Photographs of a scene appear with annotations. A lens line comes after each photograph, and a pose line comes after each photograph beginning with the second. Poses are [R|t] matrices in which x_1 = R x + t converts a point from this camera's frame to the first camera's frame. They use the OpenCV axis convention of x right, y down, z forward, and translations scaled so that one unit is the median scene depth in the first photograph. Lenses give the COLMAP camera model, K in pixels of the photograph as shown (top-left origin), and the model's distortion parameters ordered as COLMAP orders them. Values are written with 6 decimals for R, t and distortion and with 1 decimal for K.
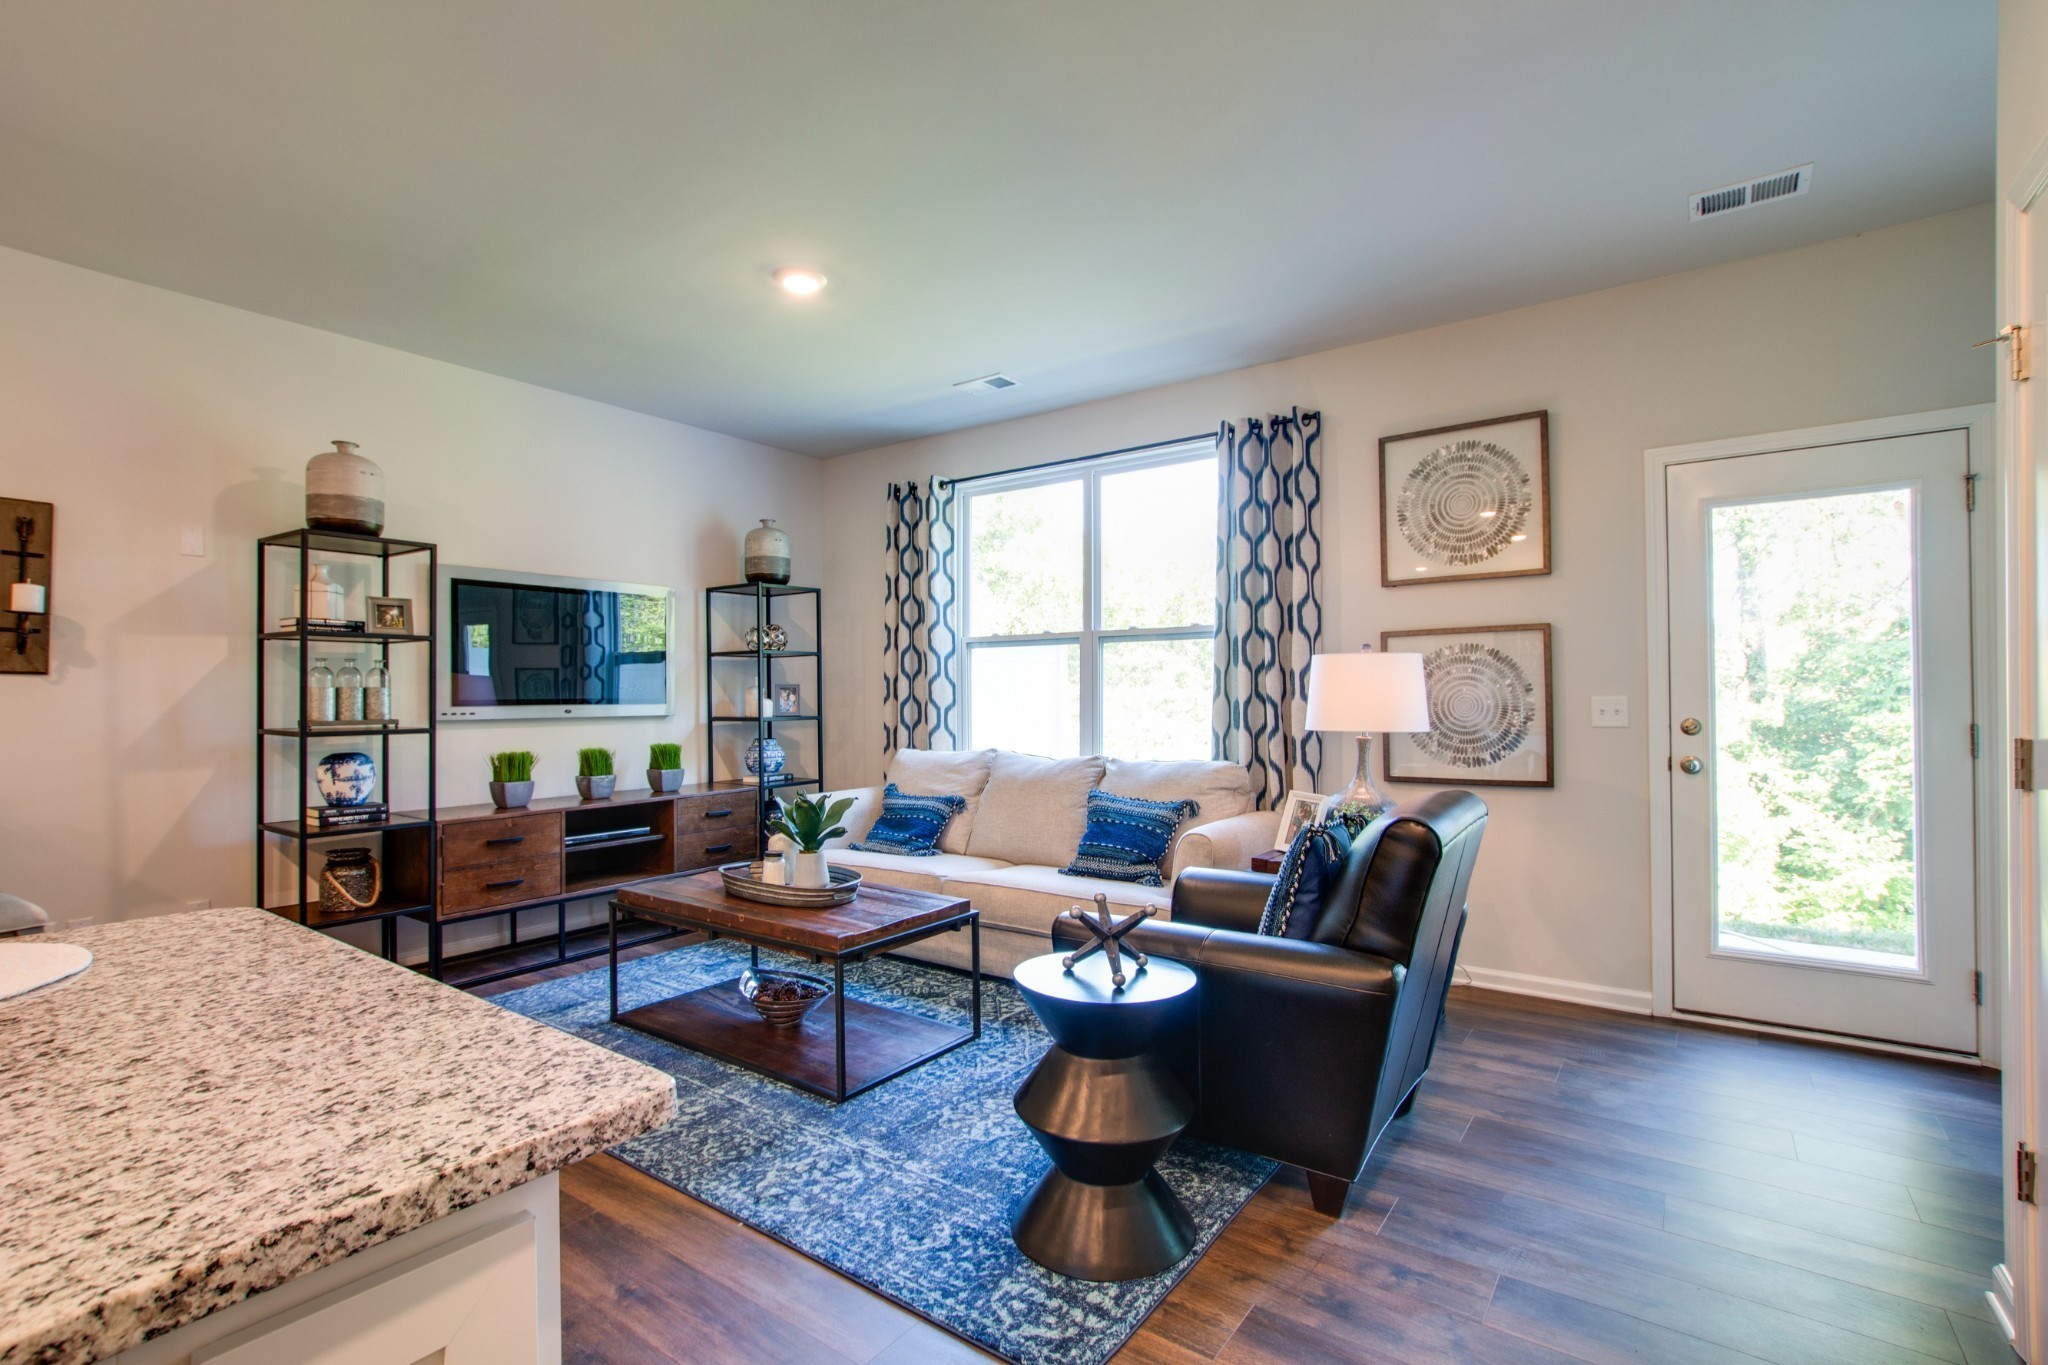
lens RADIAL K [[921.9, 0, 1021.4], [0, 921.9, 688.5], [0, 0, 1]] dist [-0.027645, 0.007991]
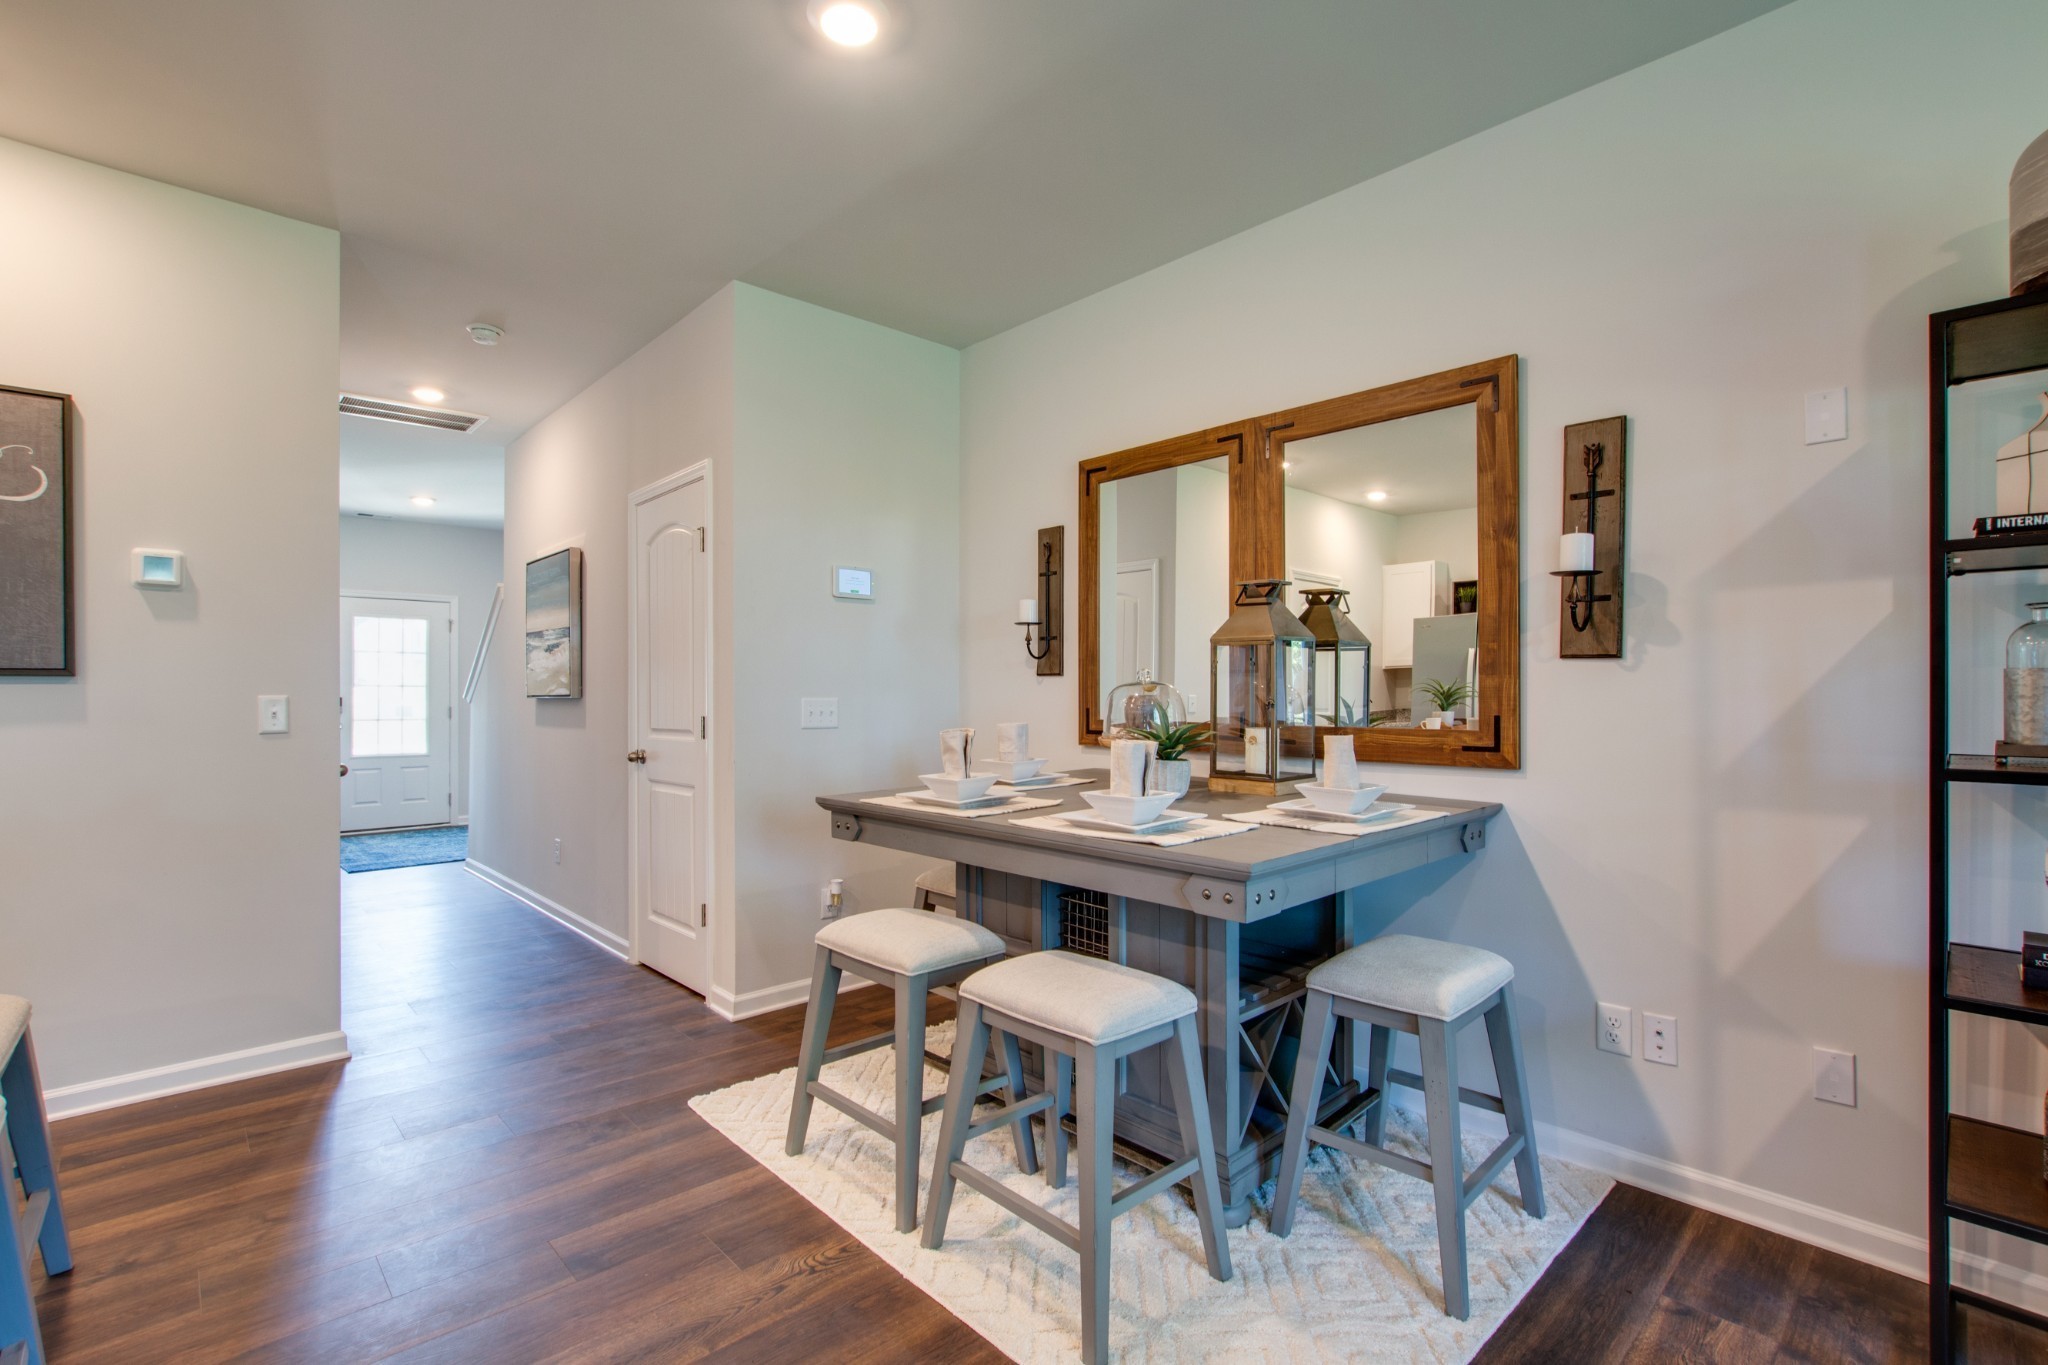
lens RADIAL K [[921.9, 0, 1021.4], [0, 921.9, 688.5], [0, 0, 1]] dist [-0.027645, 0.007991]
pose [[-0.197559, 0.002250, -0.980289, -0.226193], [0.006609, 0.999978, 0.000963, 0.004239], [0.980269, -0.006289, -0.197569, 0.547482]]
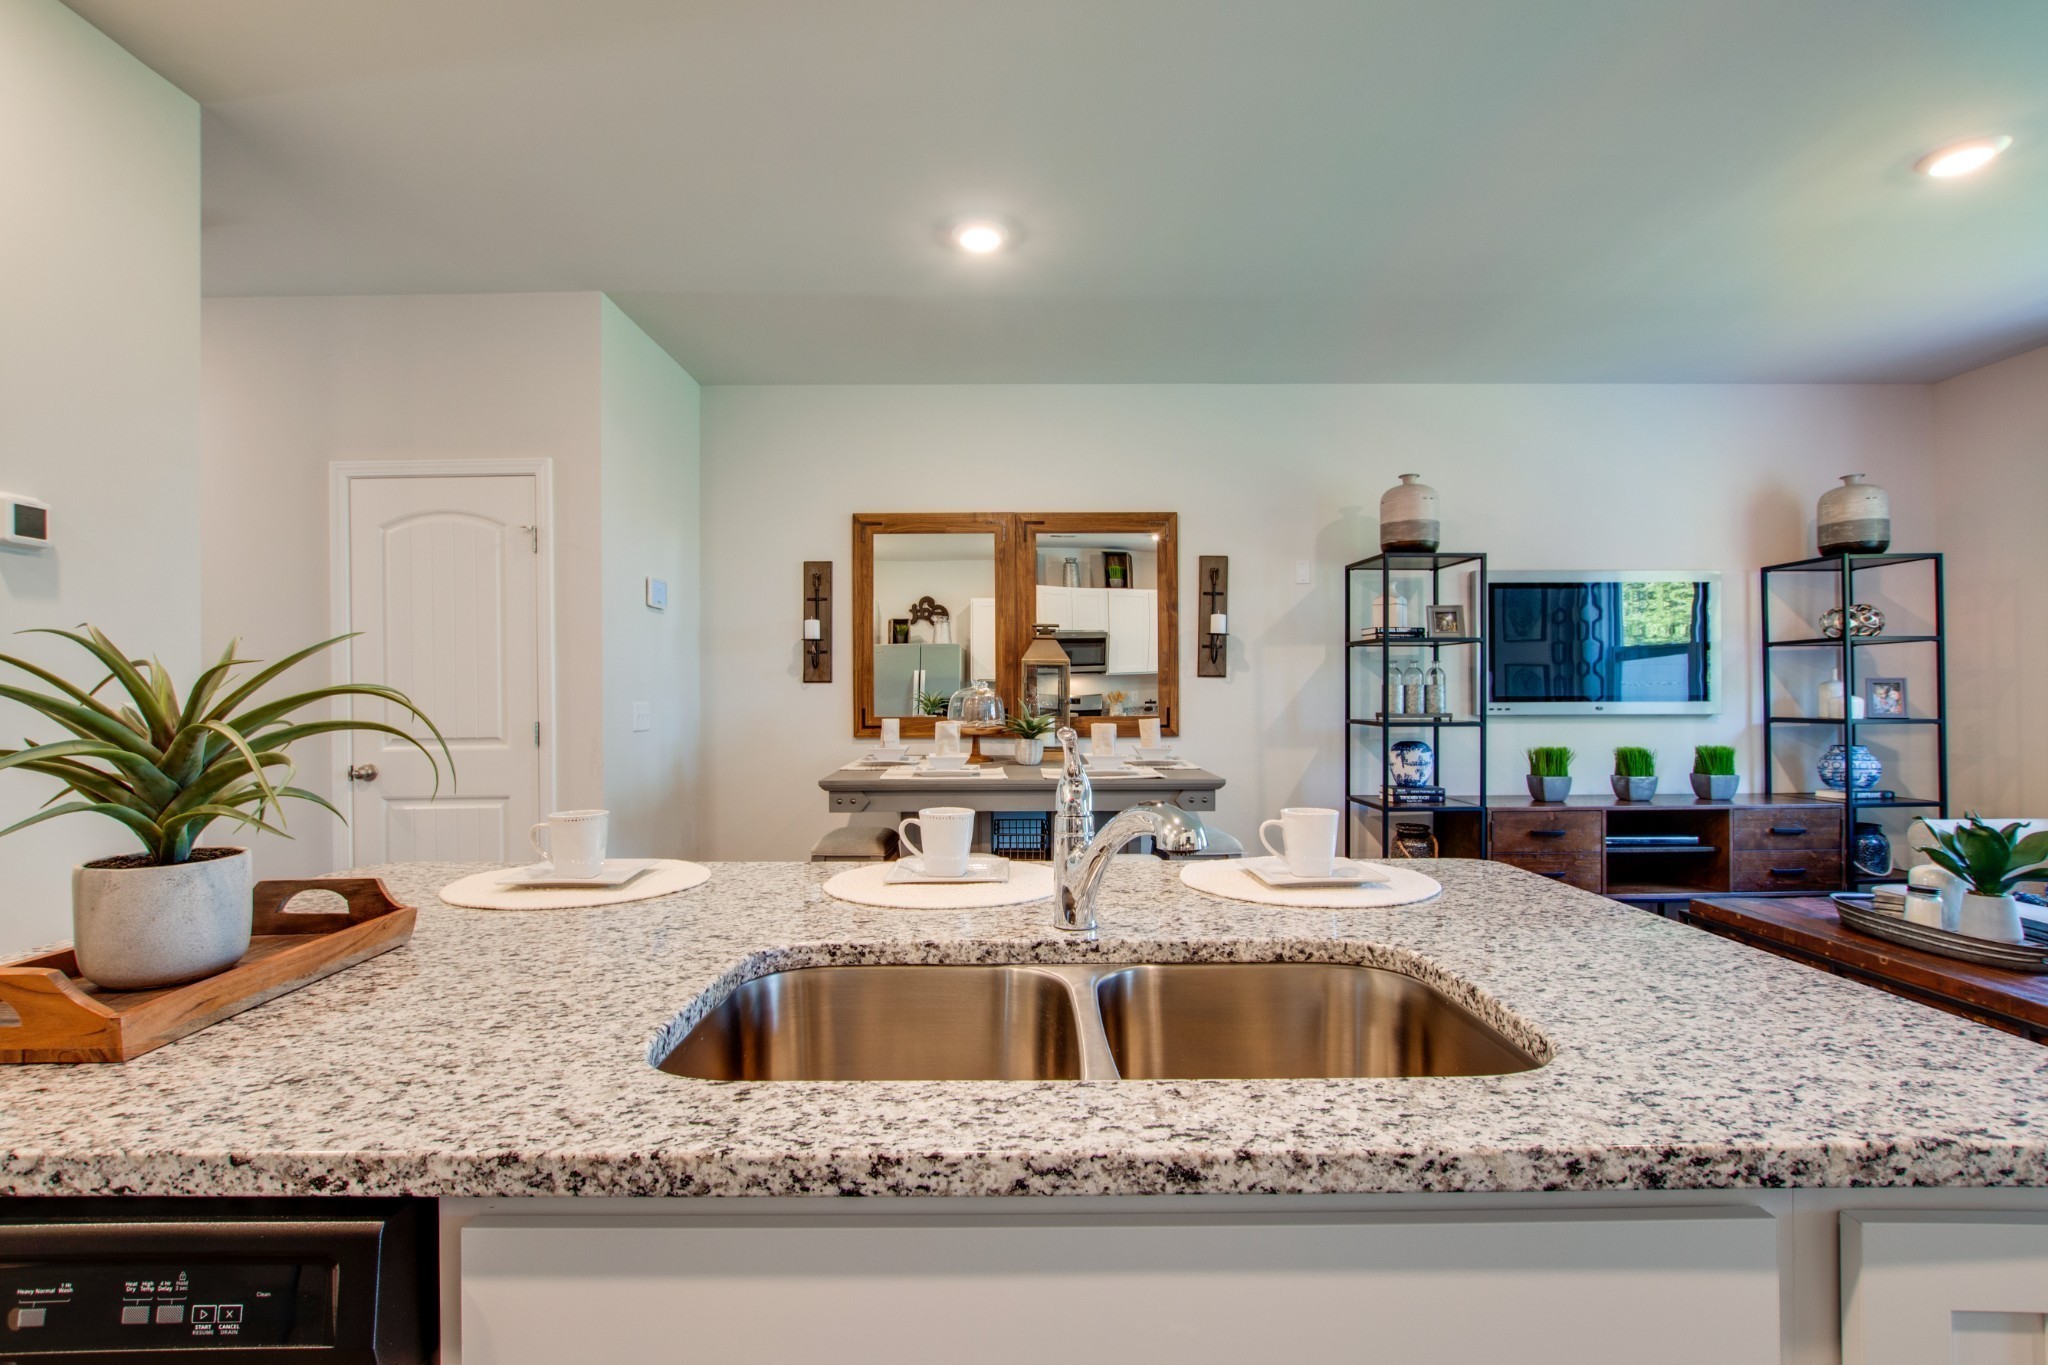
lens RADIAL K [[921.9, 0, 1021.4], [0, 921.9, 688.5], [0, 0, 1]] dist [-0.027645, 0.007991]
pose [[0.579246, -0.003082, -0.815147, -0.069236], [0.005194, 0.999987, -0.000089, 0.000760], [0.815136, -0.004182, 0.579254, -0.081143]]
